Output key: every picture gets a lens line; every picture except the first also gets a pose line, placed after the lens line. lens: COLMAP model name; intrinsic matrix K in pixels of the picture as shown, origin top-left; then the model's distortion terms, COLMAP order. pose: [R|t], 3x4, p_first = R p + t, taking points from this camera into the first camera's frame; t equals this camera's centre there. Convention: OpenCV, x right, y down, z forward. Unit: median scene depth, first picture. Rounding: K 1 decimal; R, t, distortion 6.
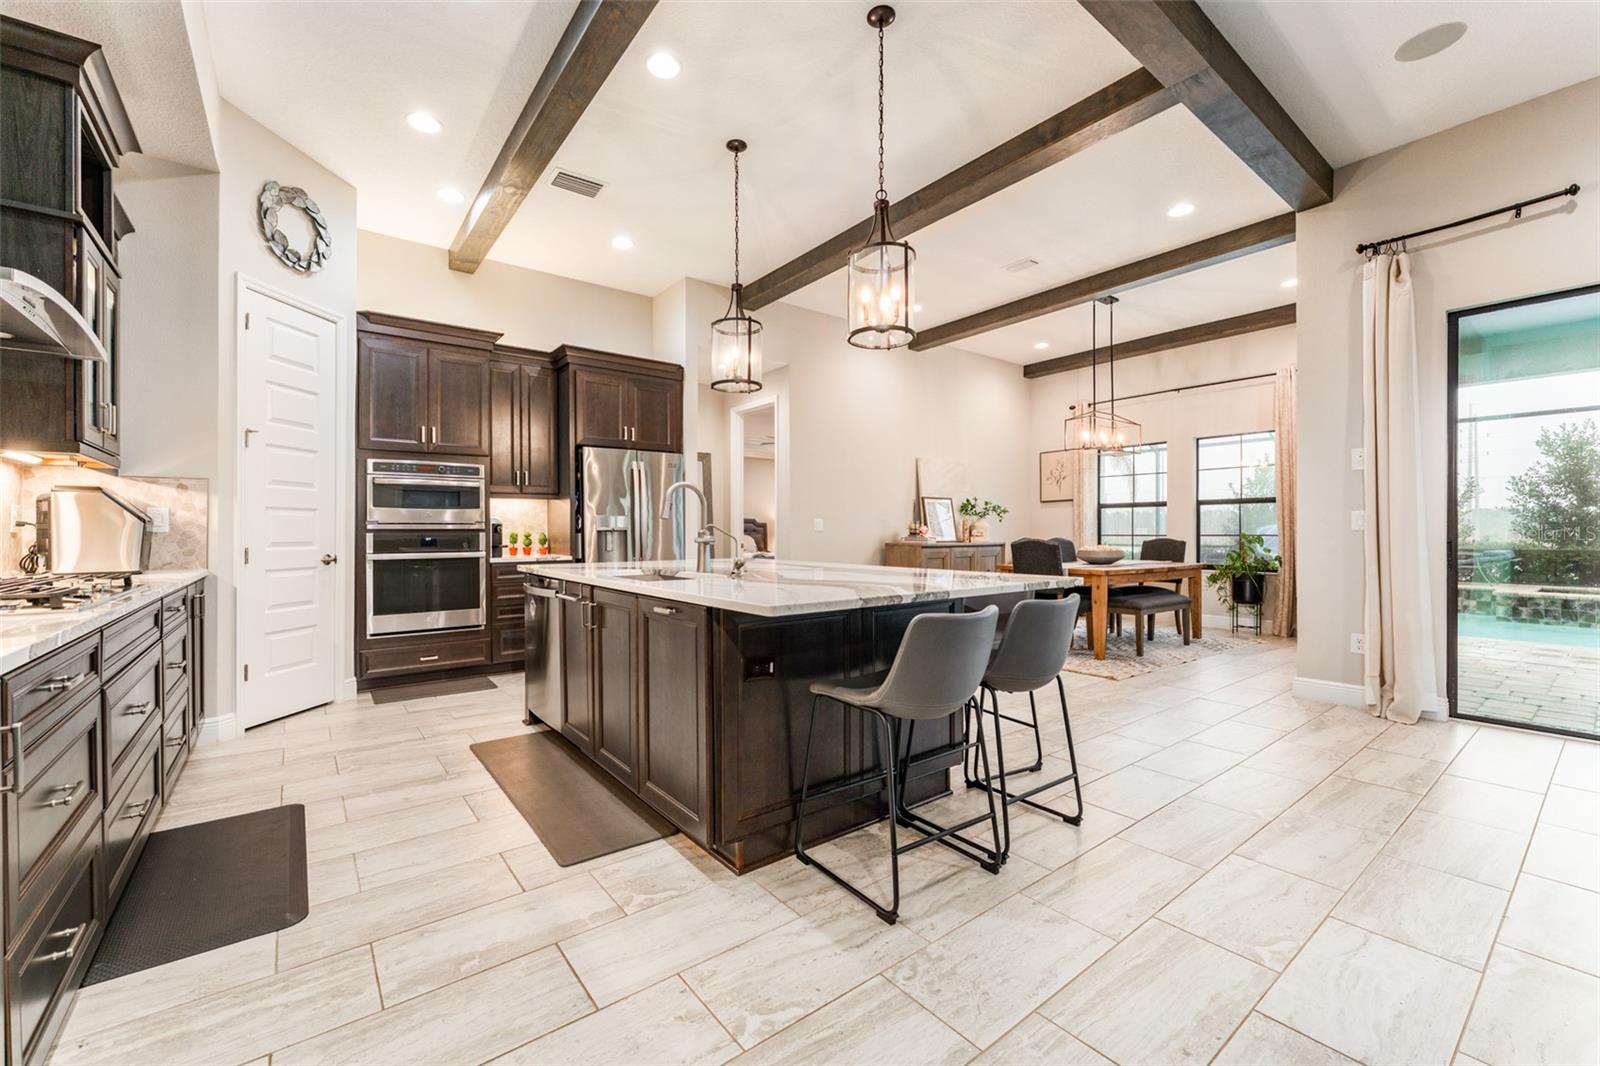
lens RADIAL K [[635.8, 0, 798.0], [0, 635.8, 543.1], [0, 0, 1]] dist [0.000332, -0.000068]
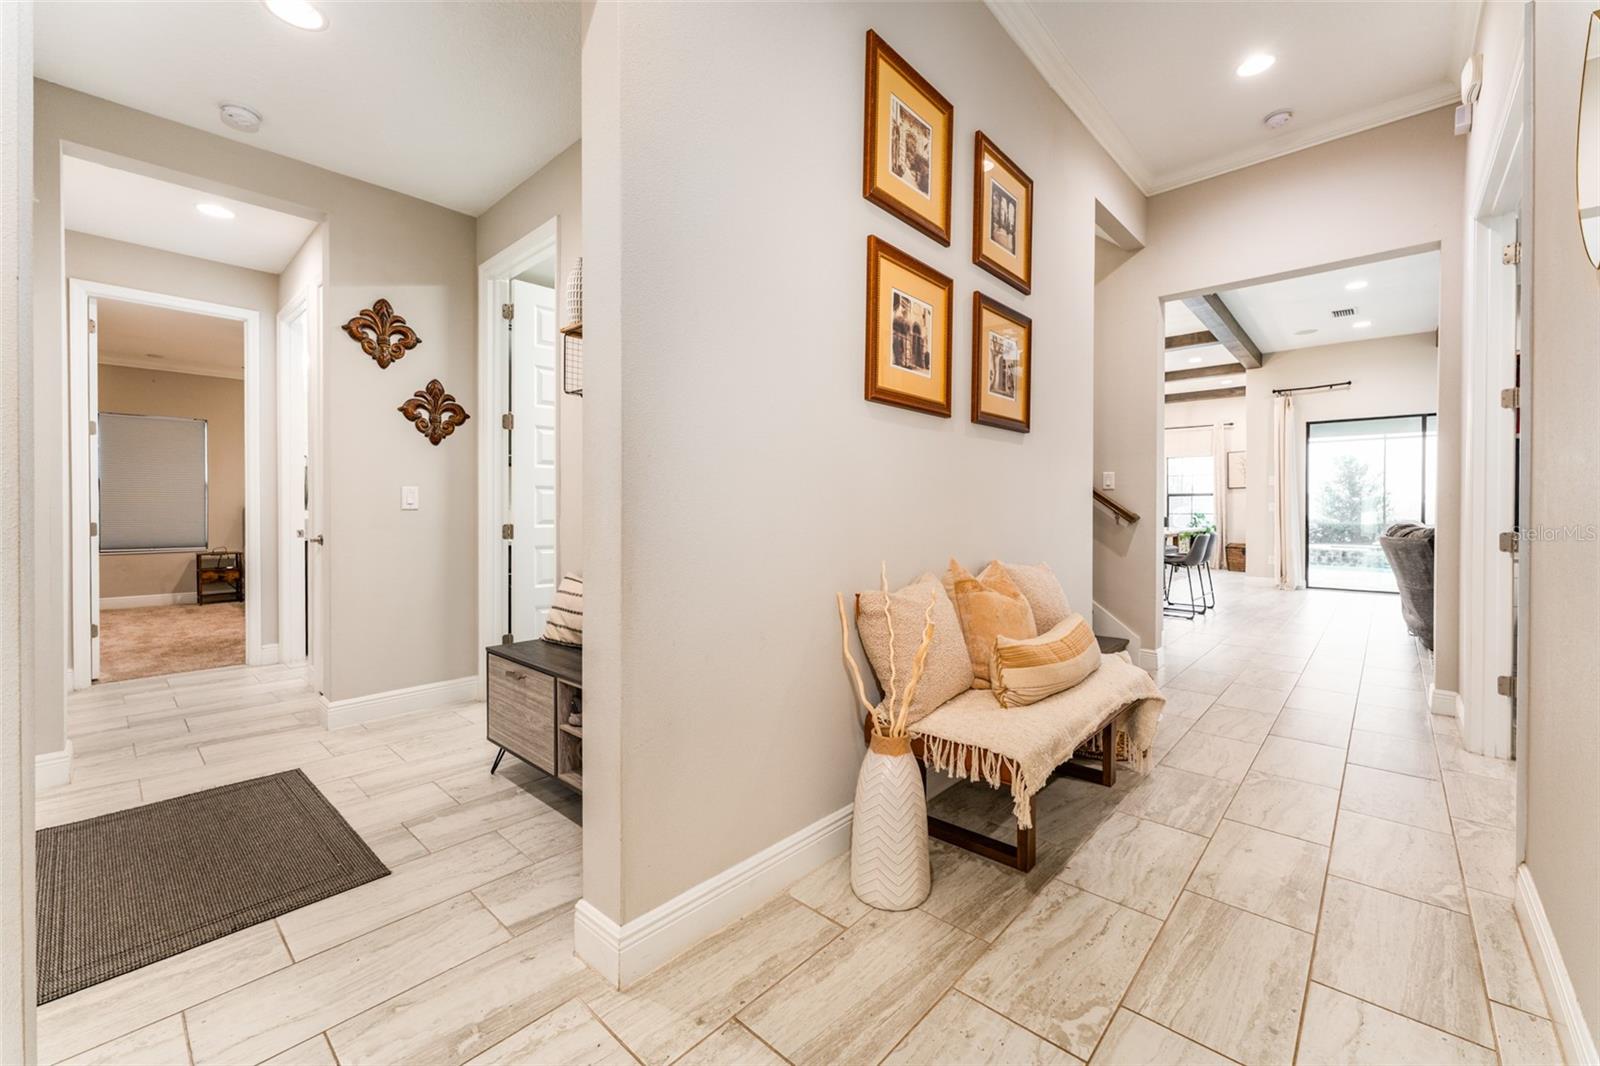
lens RADIAL K [[653.6, 0, 799.9], [0, 653.6, 529.5], [0, 0, 1]] dist [0.000579, 0.000307]
pose [[0.982397, -0.004974, 0.186738, -1.259711], [0.003886, 0.999973, 0.006195, 0.026335], [-0.186764, -0.005360, 0.982390, -1.025681]]
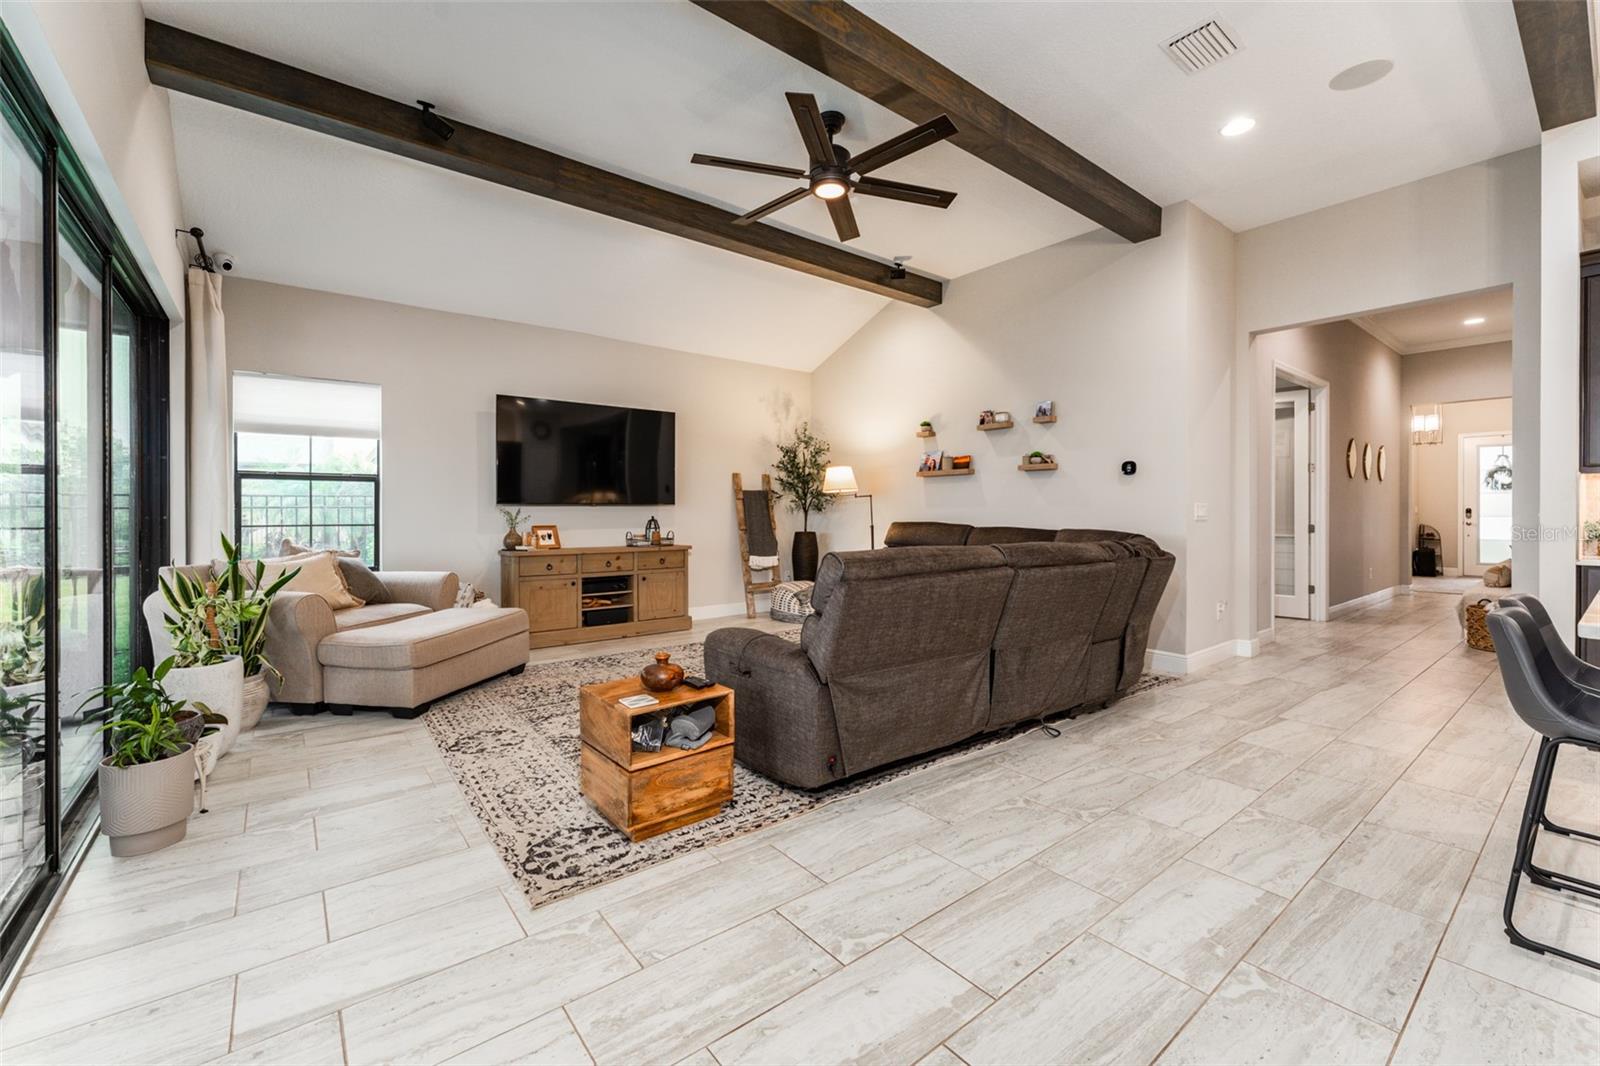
lens RADIAL K [[647.6, 0, 809.5], [0, 647.6, 510.5], [0, 0, 1]] dist [0.002657, 0.000208]
pose [[-0.999886, 0.002471, -0.014903, 0.761054], [0.002193, 0.999824, 0.018635, -0.036703], [0.014947, 0.018600, -0.999715, 1.050403]]
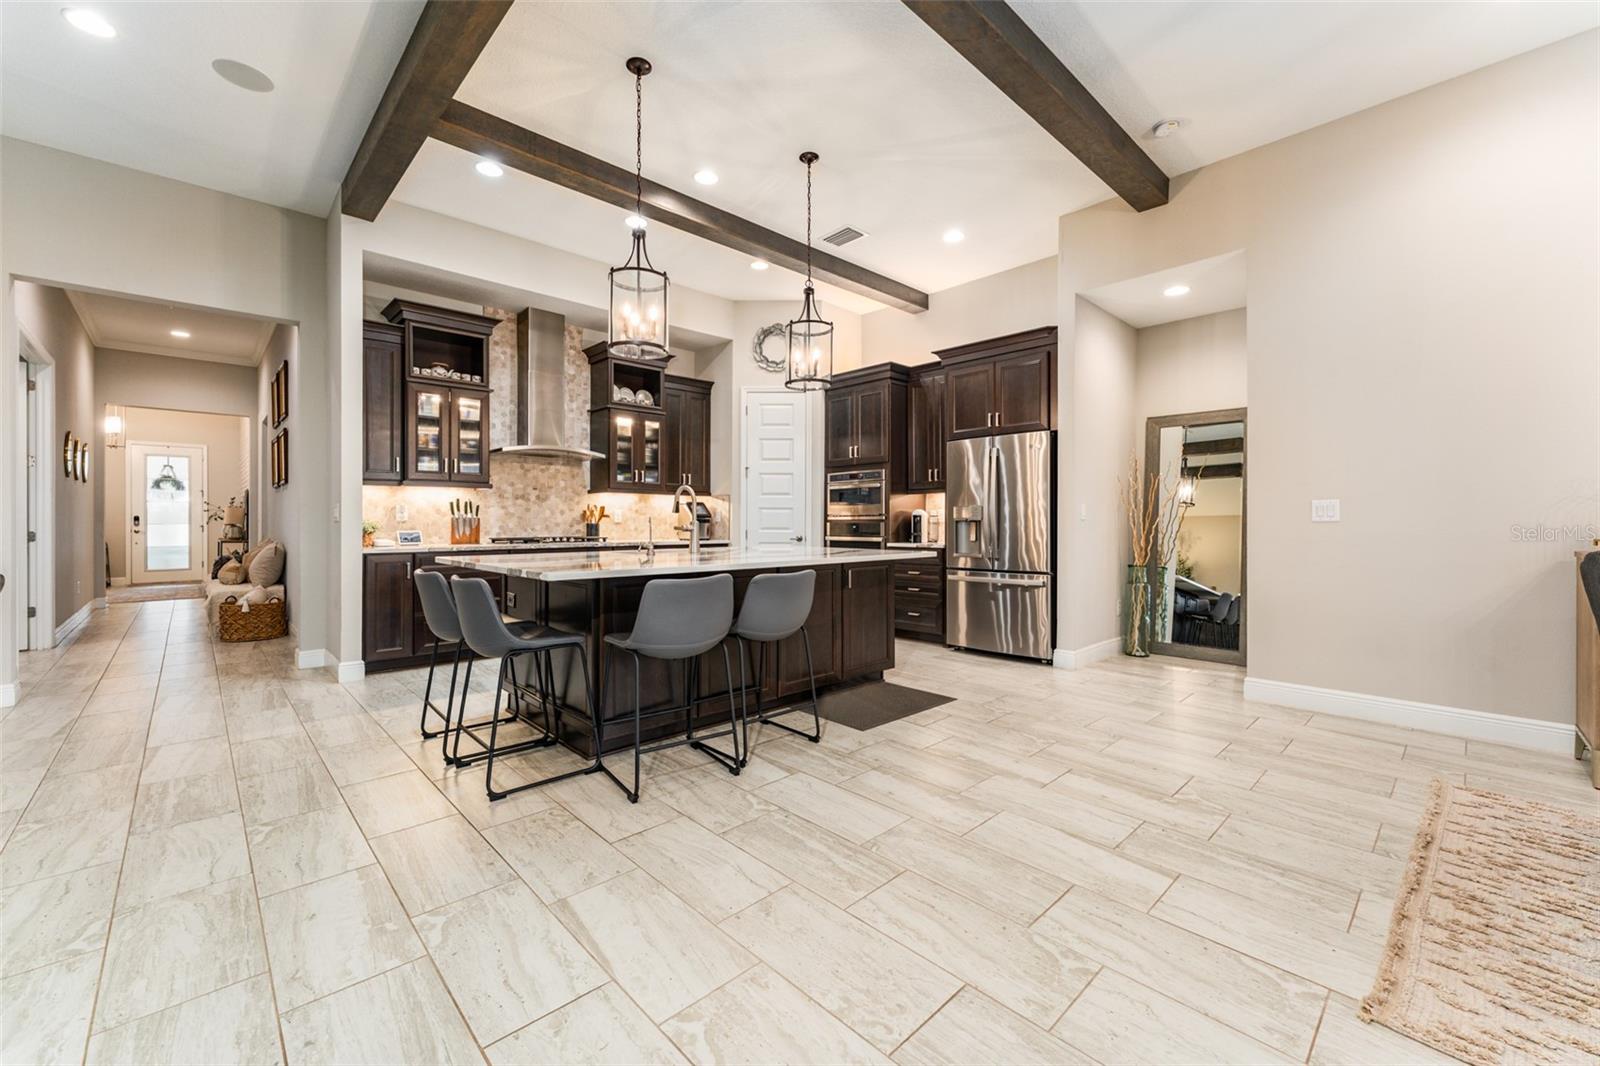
lens RADIAL K [[653.6, 0, 799.9], [0, 653.6, 529.5], [0, 0, 1]] dist [0.000579, 0.000307]
pose [[0.098653, 0.013270, -0.995033, 0.957059], [-0.019265, 0.999749, 0.011422, -0.016680], [0.994935, 0.018043, 0.098883, 0.852145]]
